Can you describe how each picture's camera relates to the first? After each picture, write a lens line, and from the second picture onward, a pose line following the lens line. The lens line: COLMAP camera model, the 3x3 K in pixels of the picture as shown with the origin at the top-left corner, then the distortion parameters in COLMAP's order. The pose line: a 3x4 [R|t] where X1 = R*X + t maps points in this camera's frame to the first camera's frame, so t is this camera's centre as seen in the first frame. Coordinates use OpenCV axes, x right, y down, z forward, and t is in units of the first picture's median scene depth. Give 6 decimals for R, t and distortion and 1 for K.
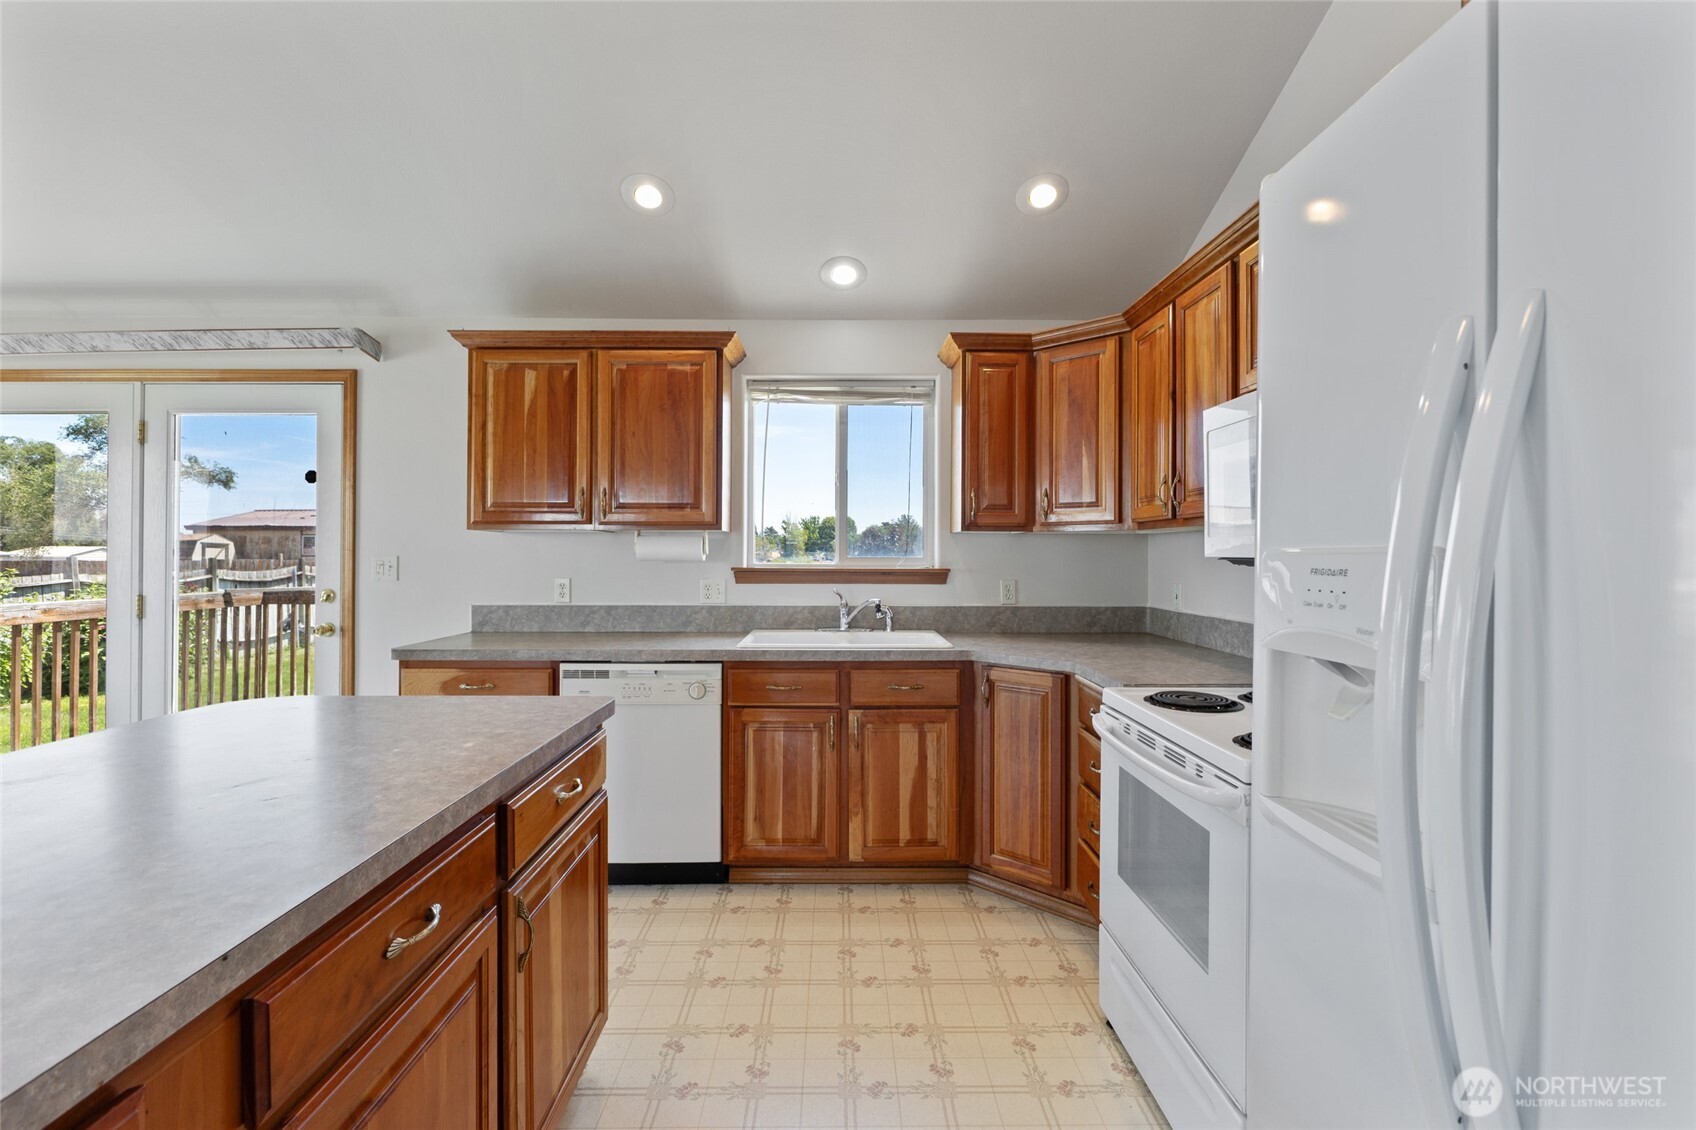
lens RADIAL K [[758.3, 0, 844.3], [0, 758.3, 549.8], [0, 0, 1]] dist [-0.001622, -0.001297]
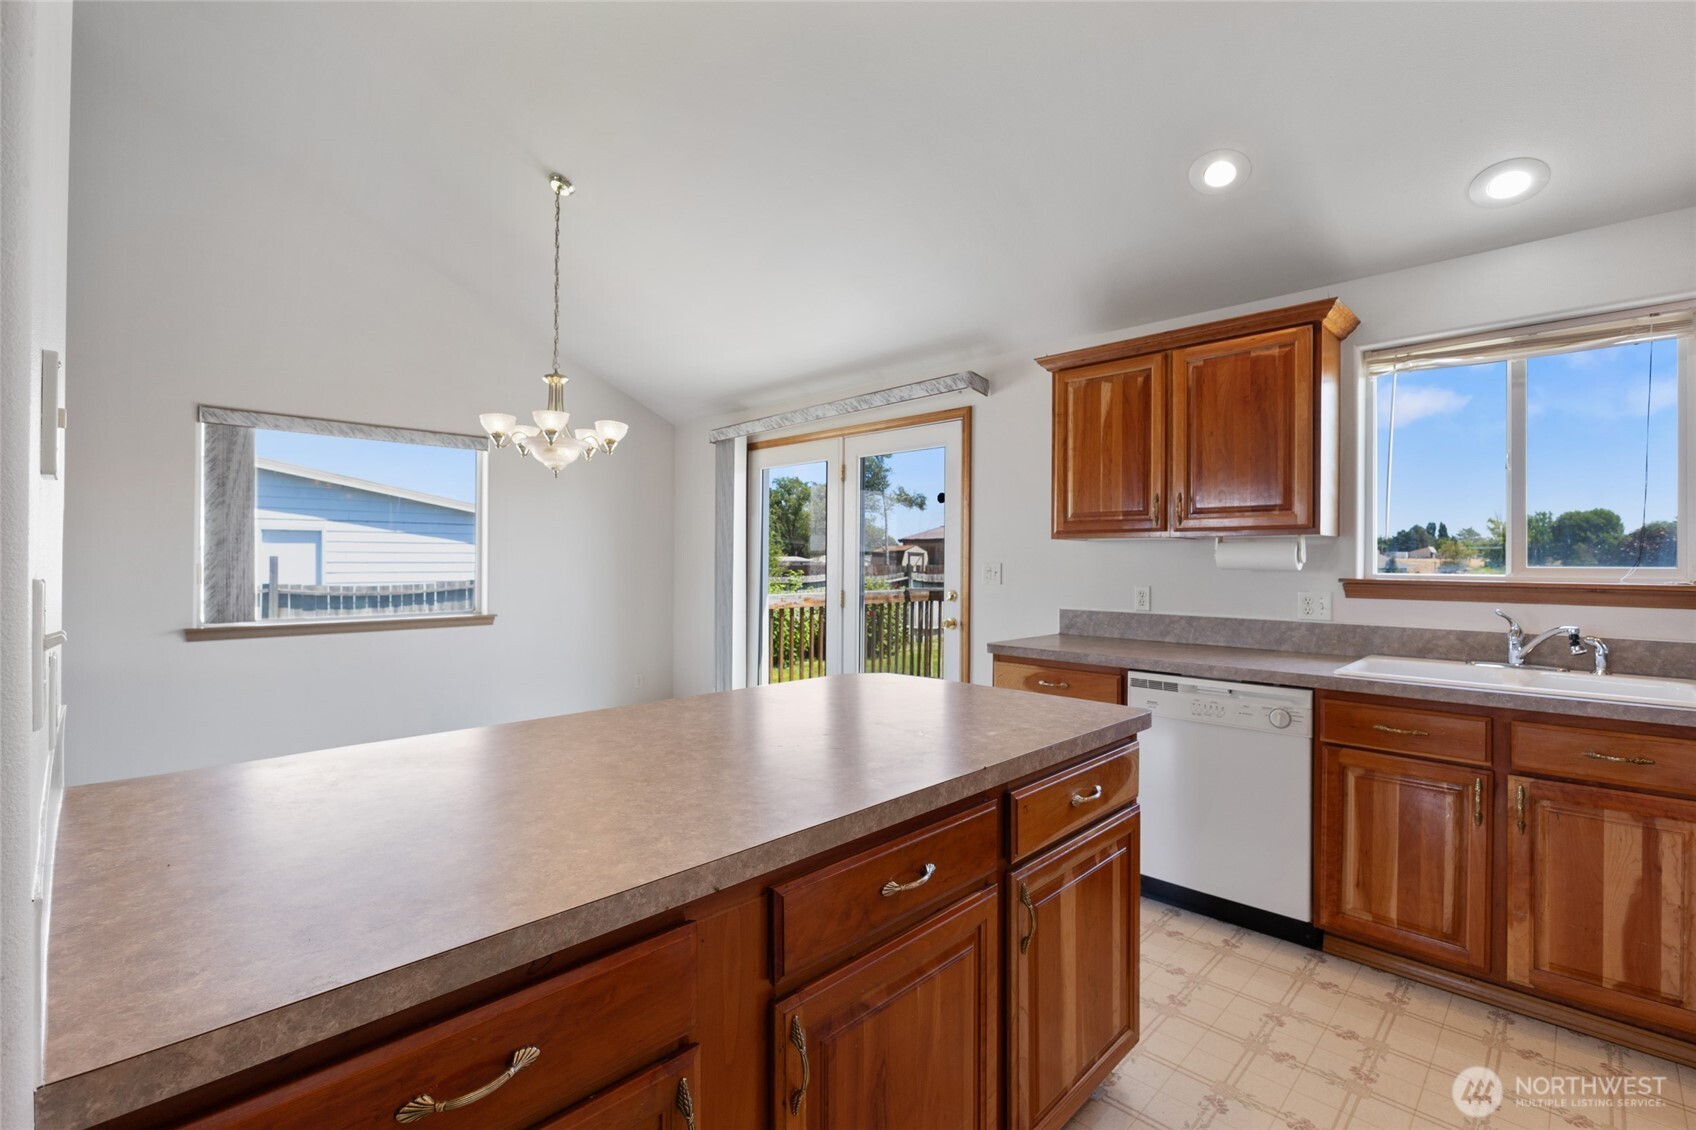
lens RADIAL K [[758.3, 0, 855.9], [0, 758.3, 557.4], [0, 0, 1]] dist [-0.001622, -0.001297]
pose [[0.713052, -0.001394, -0.701110, 0.063790], [0.001546, 0.999999, -0.000416, -0.000493], [0.701110, -0.000787, 0.713053, 0.029978]]
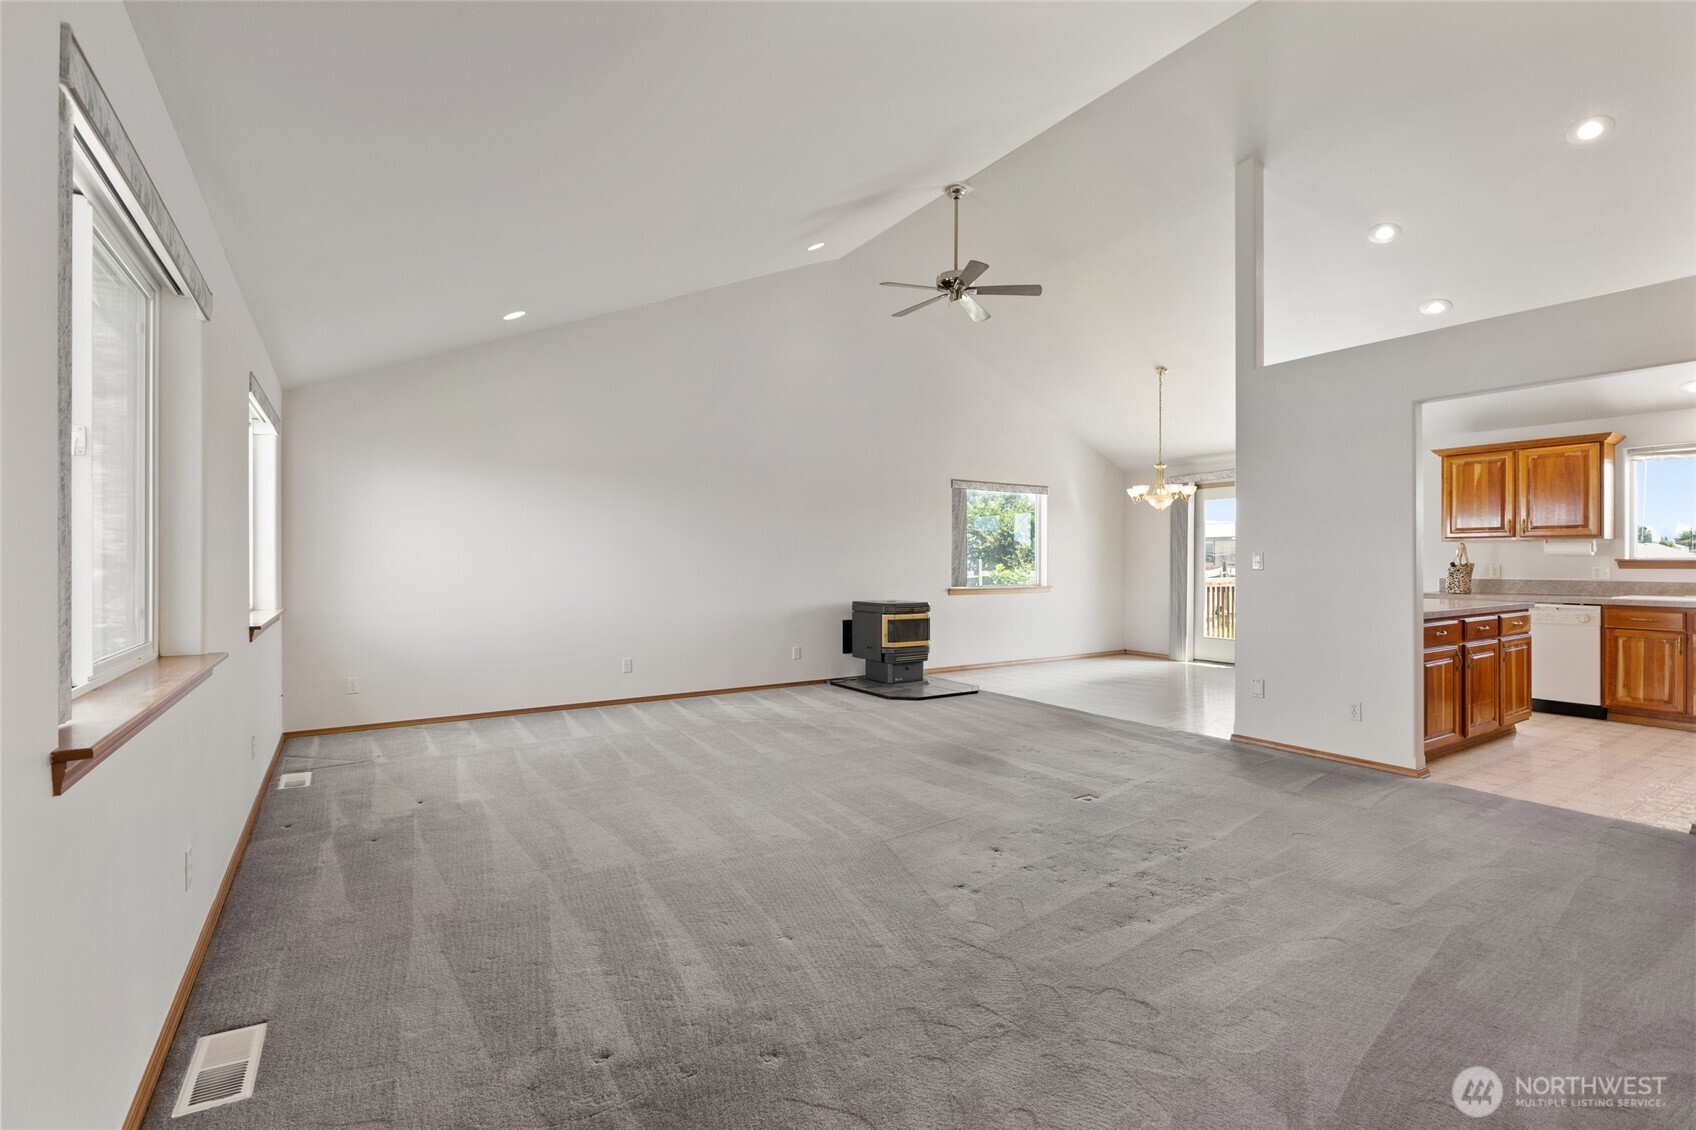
lens RADIAL K [[758.3, 0, 857.9], [0, 758.3, 557.6], [0, 0, 1]] dist [-0.001622, -0.001297]
pose [[0.537039, -0.005297, -0.843541, 0.424176], [0.006294, 0.999978, -0.002272, 0.013486], [0.843534, -0.004089, 0.537060, -1.554071]]
